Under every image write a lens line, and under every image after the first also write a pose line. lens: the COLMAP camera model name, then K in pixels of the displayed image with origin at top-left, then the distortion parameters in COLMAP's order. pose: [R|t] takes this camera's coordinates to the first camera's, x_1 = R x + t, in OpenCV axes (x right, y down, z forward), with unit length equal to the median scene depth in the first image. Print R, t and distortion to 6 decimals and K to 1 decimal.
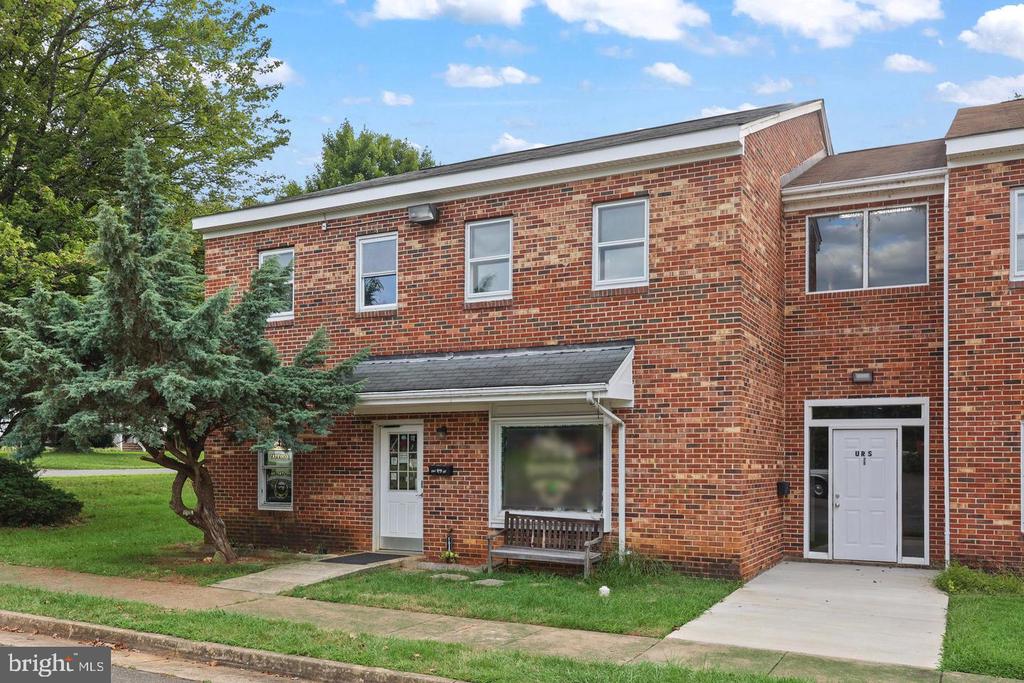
lens RADIAL K [[875.9, 0, 486.3], [0, 875.9, 424.4], [0, 0, 1]] dist [0.010442, -0.006697]
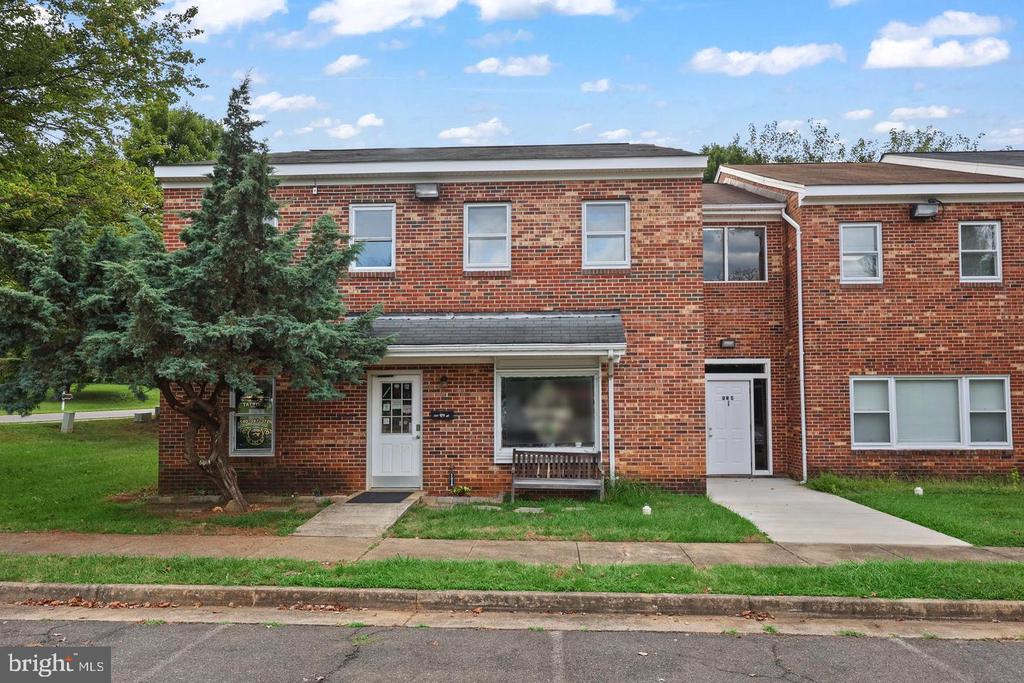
lens RADIAL K [[688.8, 0, 514.7], [0, 688.8, 347.8], [0, 0, 1]] dist [0.008214, -0.001698]
pose [[0.902538, 0.025001, 0.429884, -0.386513], [-0.007851, 0.999103, -0.041622, 0.001693], [-0.430538, 0.034190, 0.901924, 0.157718]]
